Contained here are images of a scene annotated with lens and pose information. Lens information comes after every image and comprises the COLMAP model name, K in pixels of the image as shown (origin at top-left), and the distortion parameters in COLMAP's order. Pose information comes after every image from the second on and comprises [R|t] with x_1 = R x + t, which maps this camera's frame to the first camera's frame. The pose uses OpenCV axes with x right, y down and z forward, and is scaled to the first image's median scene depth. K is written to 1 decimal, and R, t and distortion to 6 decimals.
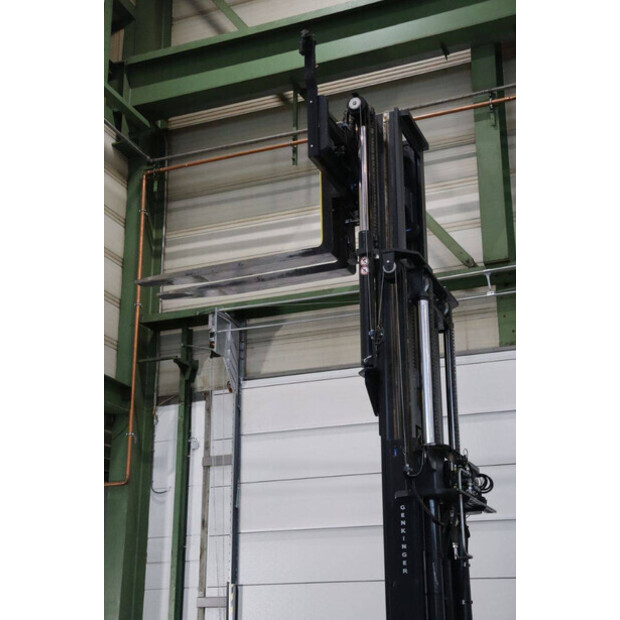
lens RADIAL K [[989.8, 0, 308.0], [0, 989.8, 314.5], [0, 0, 1]] dist [0.138021, 0.135820]
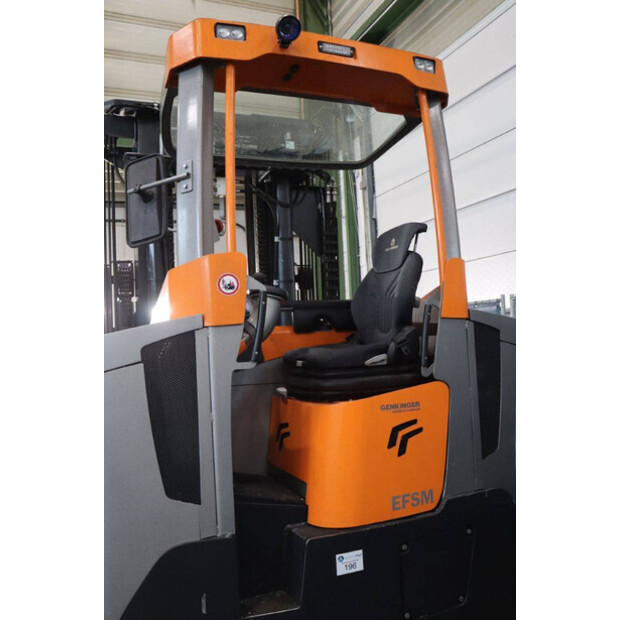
lens RADIAL K [[585.2, 0, 304.0], [0, 585.2, 309.9], [0, 0, 1]] dist [-0.137334, 0.179648]
pose [[0.704126, -0.070242, -0.706592, 0.332649], [0.273861, 0.944972, 0.178966, 0.147712], [0.655139, -0.319523, 0.684616, 0.440275]]
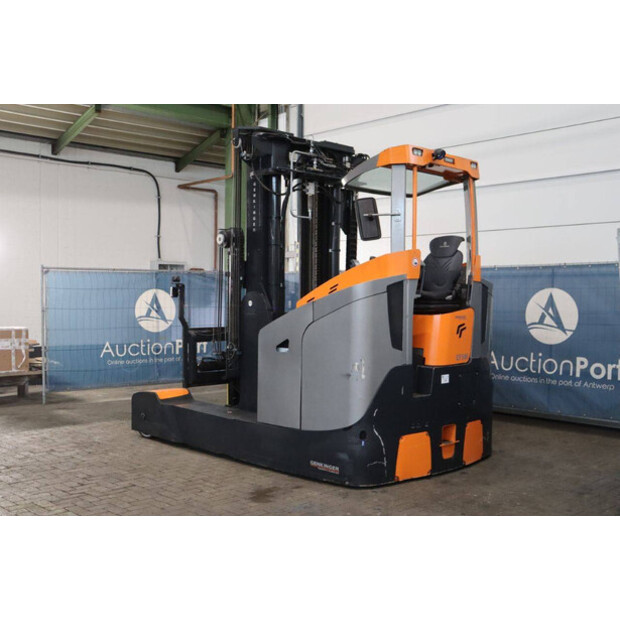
lens RADIAL K [[717.3, 0, 310.0], [0, 717.3, 310.0], [0, 0, 1]] dist [-0.024499, -0.011743]
pose [[0.914379, 0.018690, -0.404427, 0.336248], [0.122228, 0.939579, 0.319769, 0.033693], [0.385968, -0.341822, 0.856847, 0.094495]]
